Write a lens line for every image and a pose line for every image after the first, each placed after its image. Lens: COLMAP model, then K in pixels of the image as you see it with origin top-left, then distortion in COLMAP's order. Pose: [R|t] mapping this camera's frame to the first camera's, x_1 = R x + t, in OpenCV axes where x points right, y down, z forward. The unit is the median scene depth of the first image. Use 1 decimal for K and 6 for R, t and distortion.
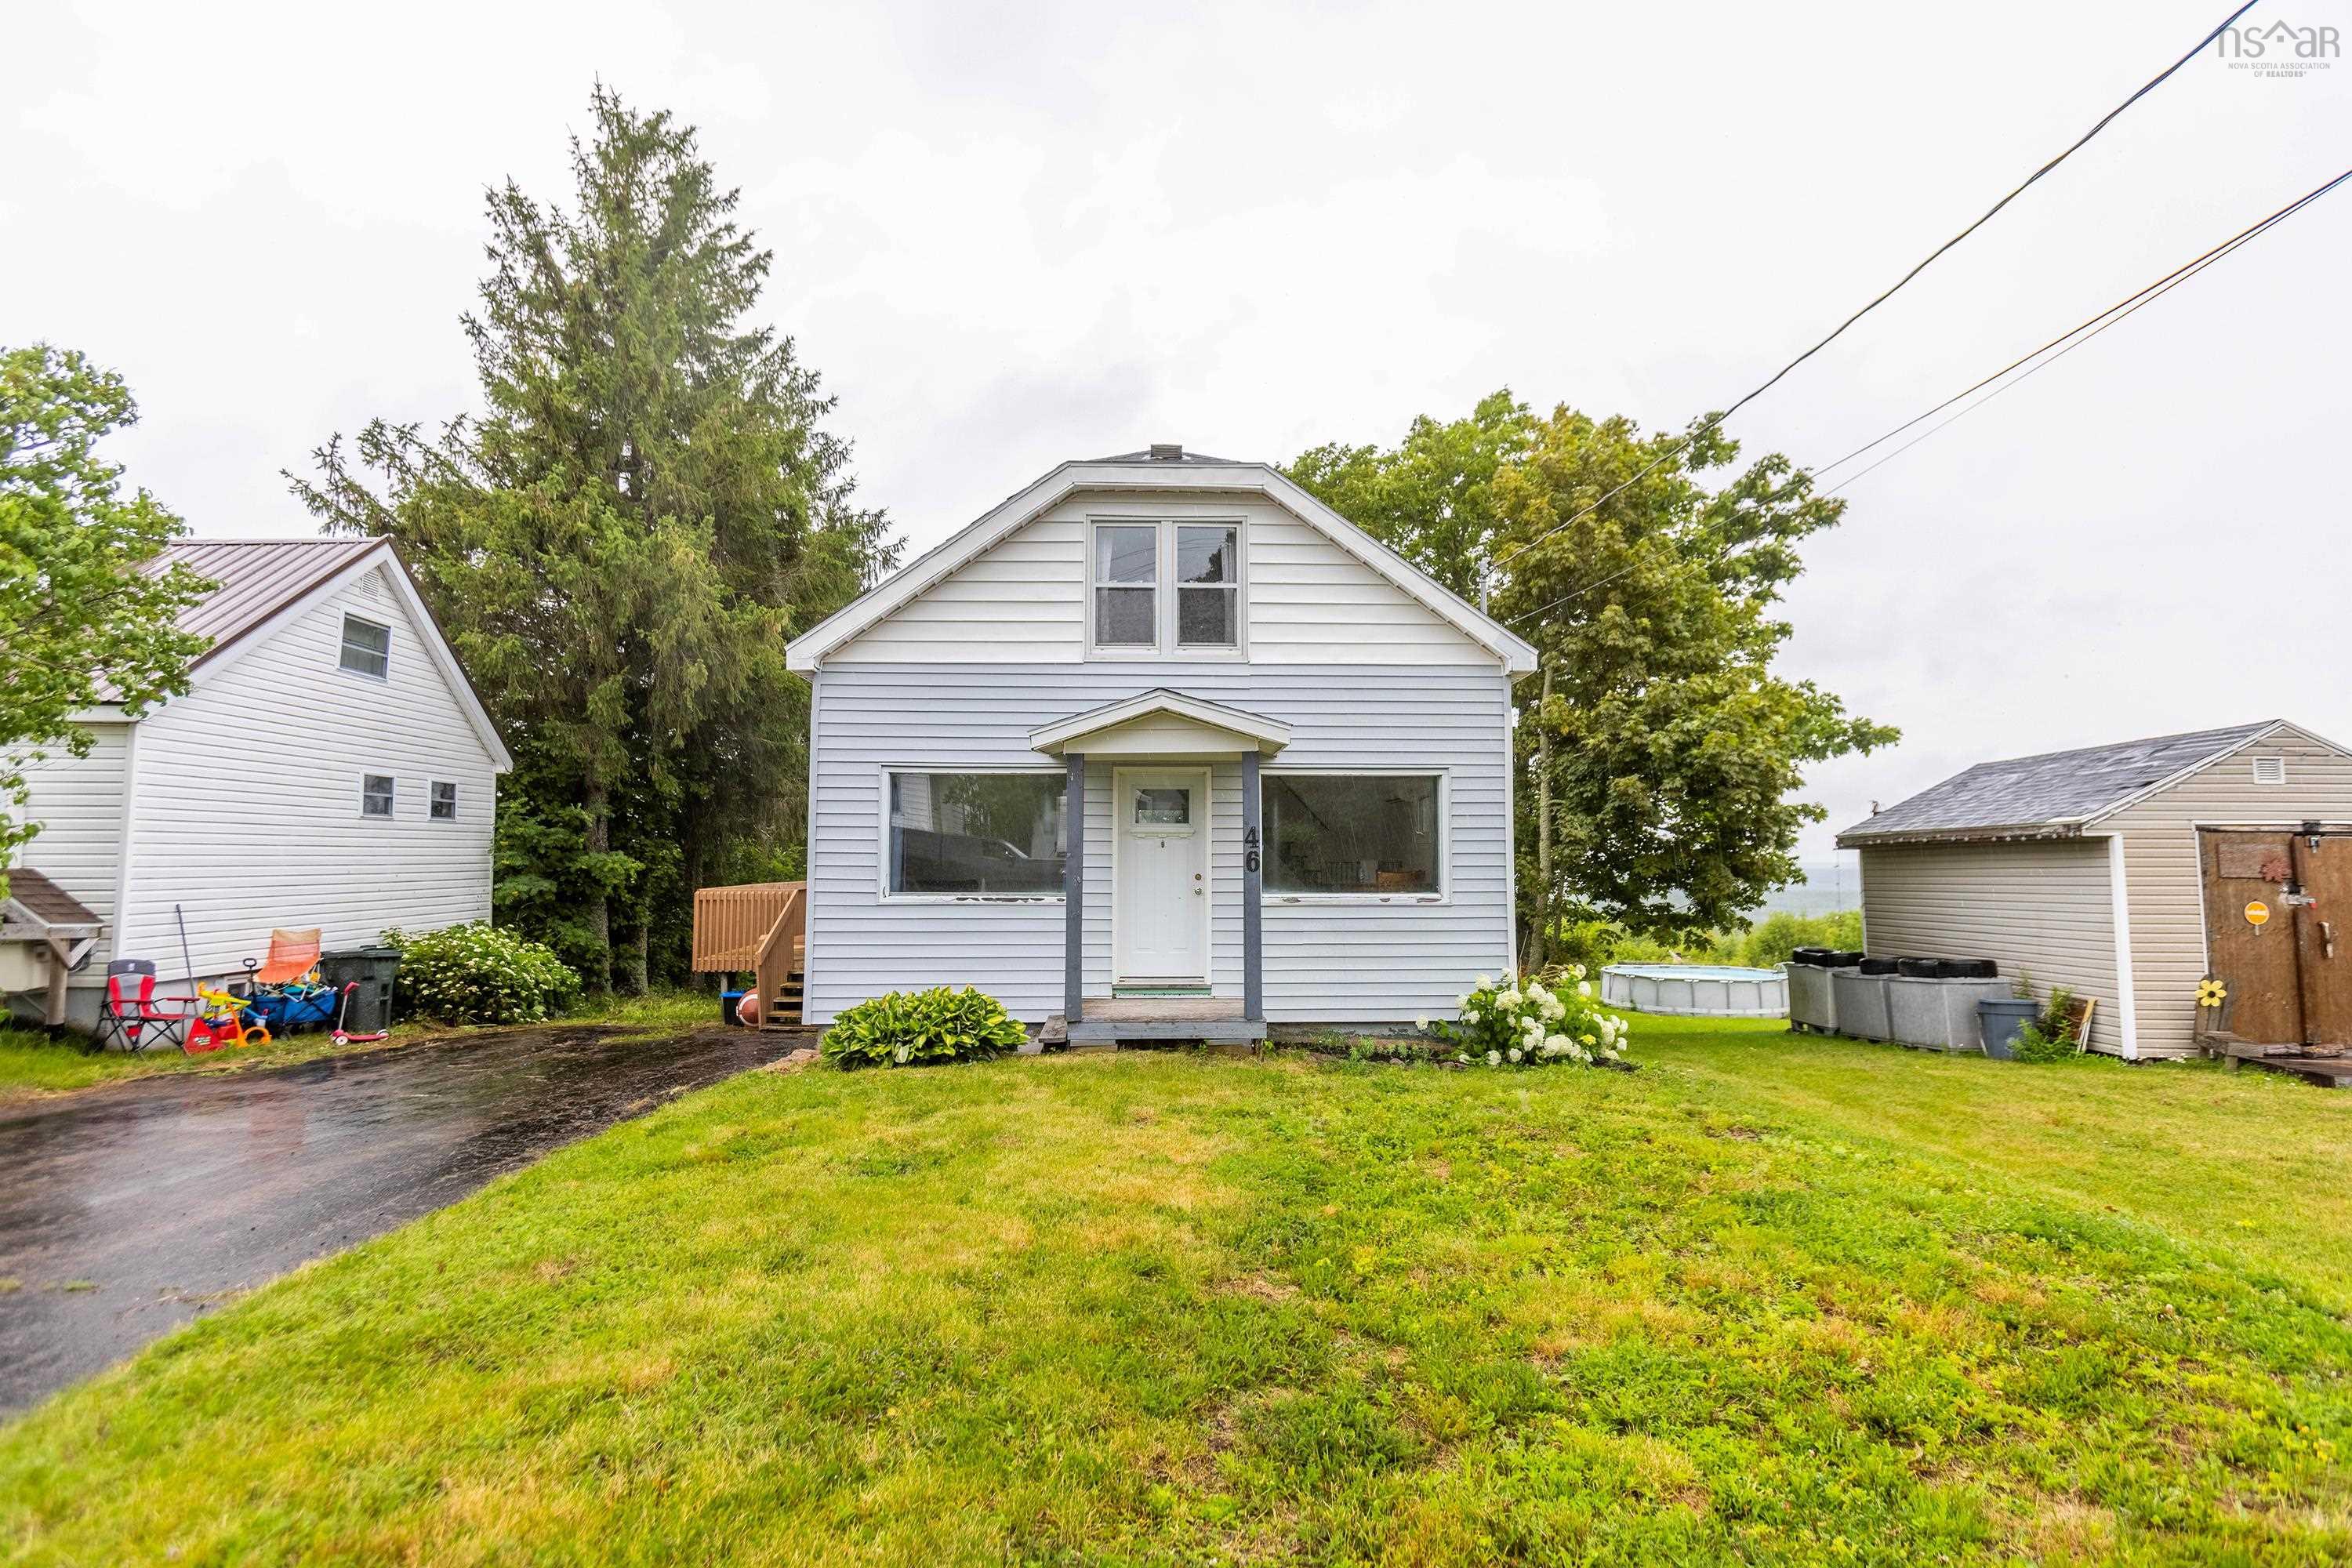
lens RADIAL K [[1202.4, 0, 1182.3], [0, 1202.4, 772.5], [0, 0, 1]] dist [0.010752, 0.001518]
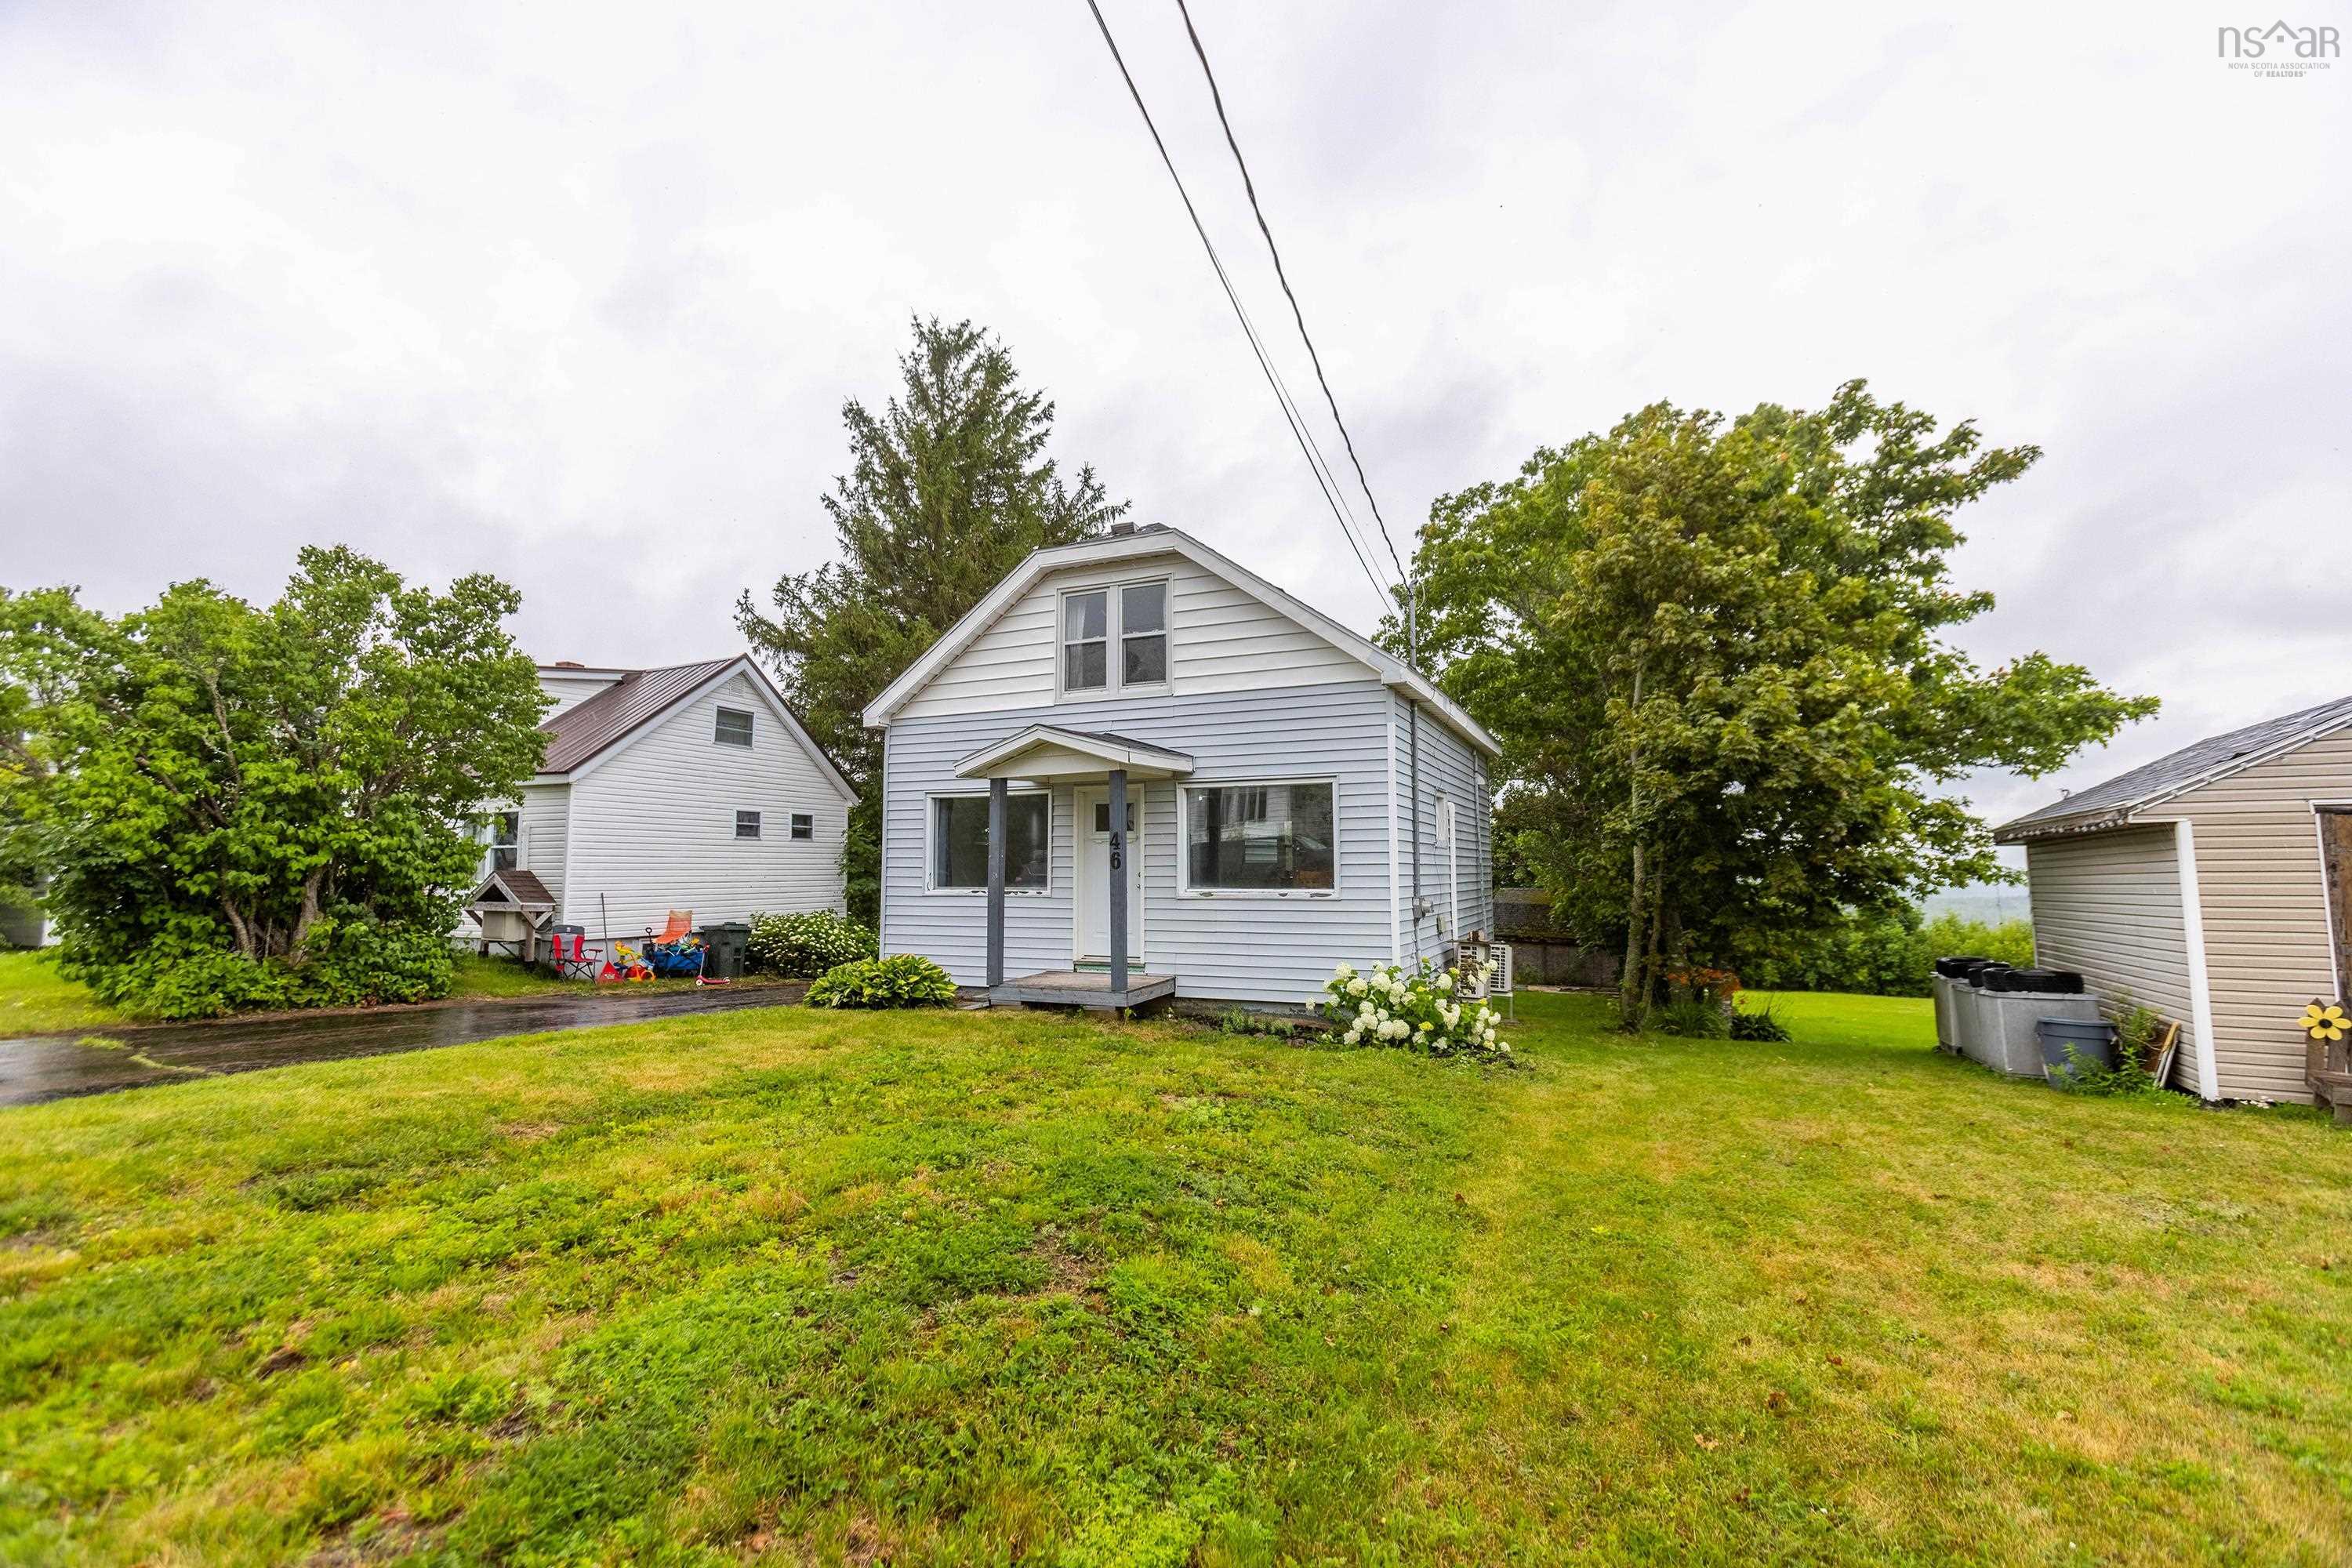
lens RADIAL K [[1057.7, 0, 1166.9], [0, 1057.7, 774.1], [0, 0, 1]] dist [0.006808, 0.001628]
pose [[0.893904, -0.044747, -0.446020, 0.497554], [0.036257, 0.998963, -0.027555, 0.014963], [0.446790, 0.008460, 0.894599, 0.053011]]
